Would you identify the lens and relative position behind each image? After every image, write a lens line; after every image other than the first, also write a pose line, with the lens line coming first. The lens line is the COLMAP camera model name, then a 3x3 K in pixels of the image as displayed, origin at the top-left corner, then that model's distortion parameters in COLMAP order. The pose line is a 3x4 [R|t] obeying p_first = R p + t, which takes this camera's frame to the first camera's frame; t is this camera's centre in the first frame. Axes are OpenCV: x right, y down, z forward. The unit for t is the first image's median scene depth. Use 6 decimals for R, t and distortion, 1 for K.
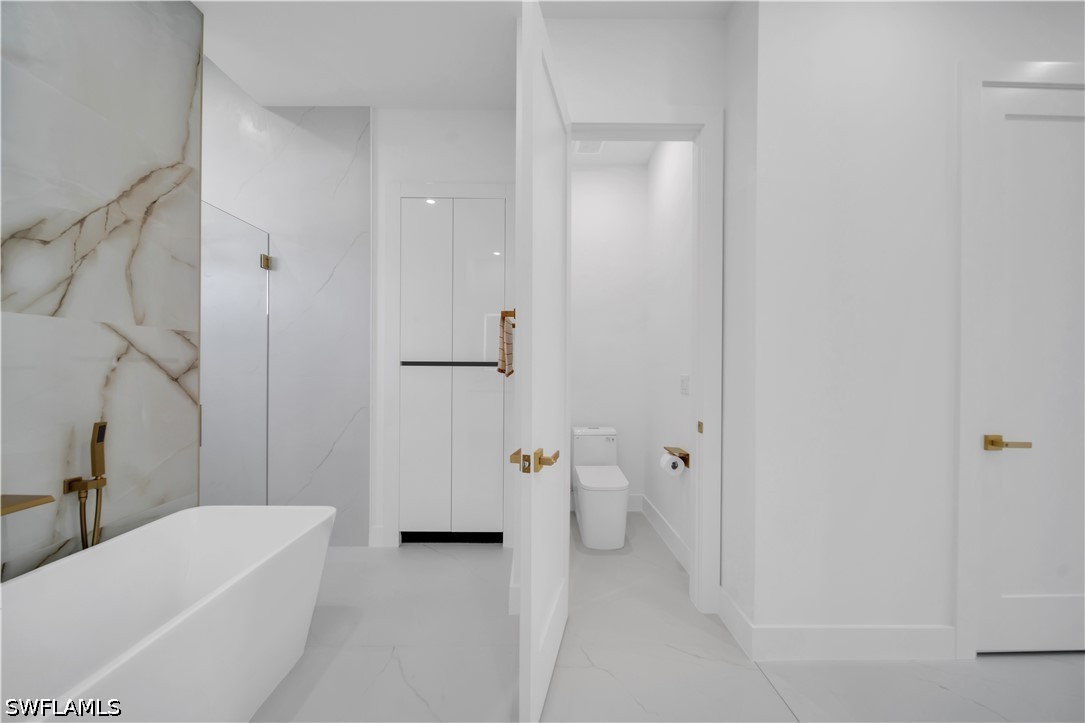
lens RADIAL K [[373.7, 0, 540.7], [0, 373.7, 364.7], [0, 0, 1]] dist [0.000221, -0.001026]
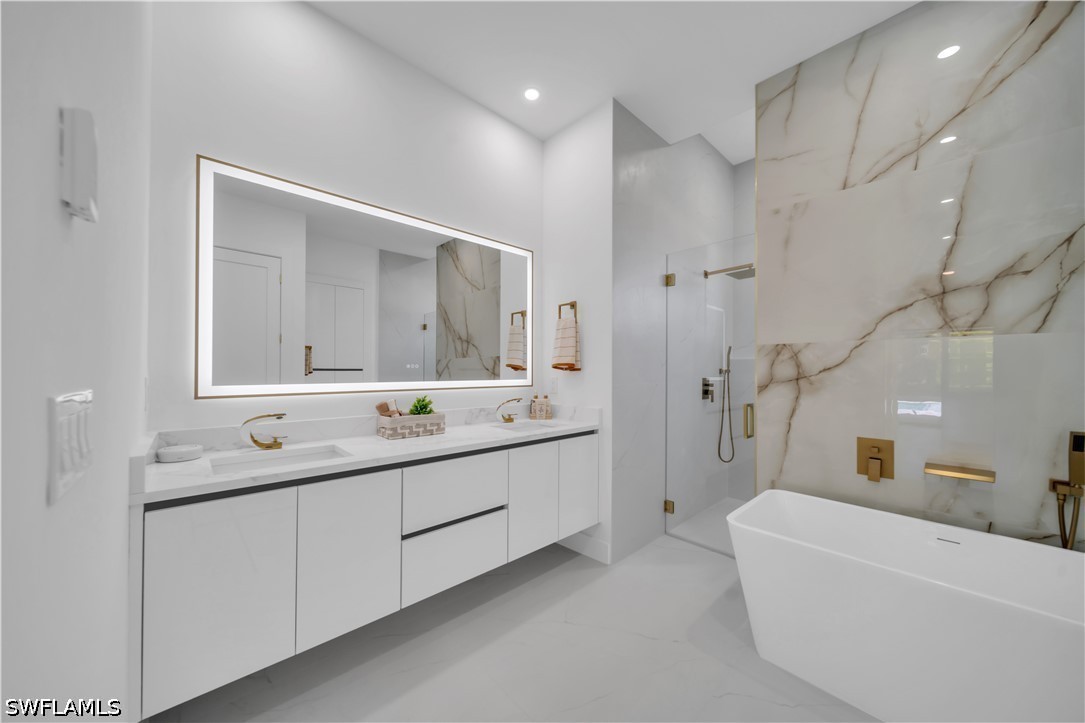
lens RADIAL K [[373.7, 0, 543.3], [0, 373.7, 367.3], [0, 0, 1]] dist [0.000221, -0.001026]
pose [[-0.736940, -0.018288, -0.675711, 0.519013], [-0.012438, 0.999832, -0.013495, 0.010340], [0.675844, -0.001541, -0.737043, 0.696059]]
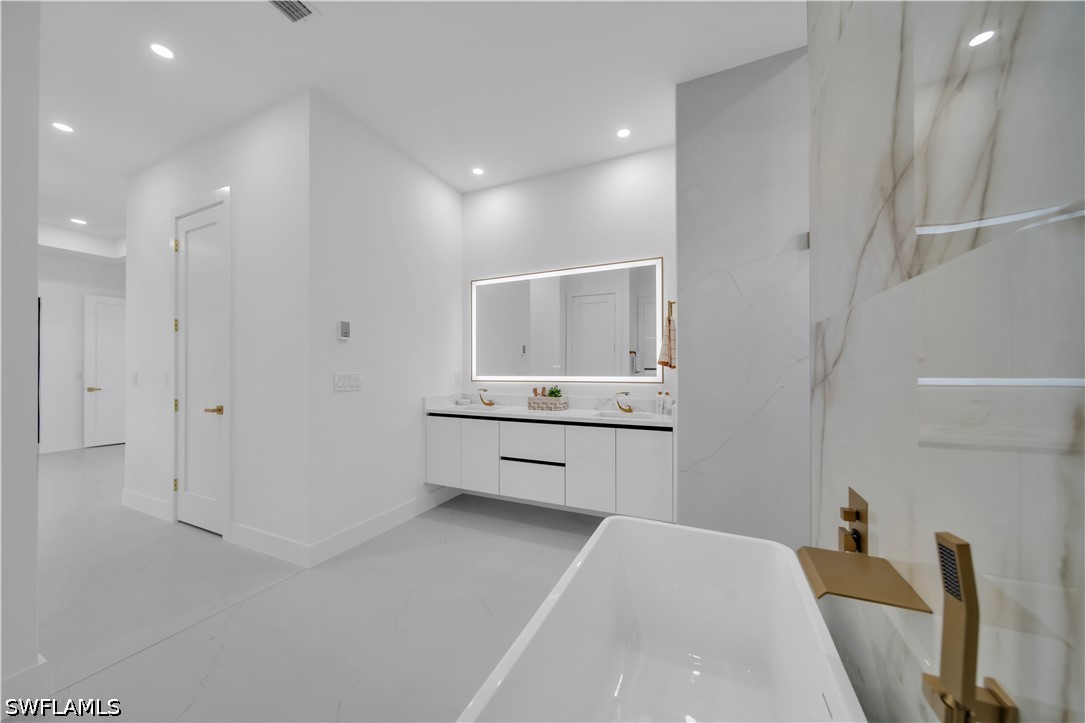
lens RADIAL K [[373.7, 0, 540.4], [0, 373.7, 365.7], [0, 0, 1]] dist [0.000221, -0.001026]
pose [[-0.902095, -0.005308, 0.431505, -0.907393], [-0.004440, 0.999986, 0.003018, -0.015917], [-0.431515, 0.000807, -0.902105, 1.336242]]
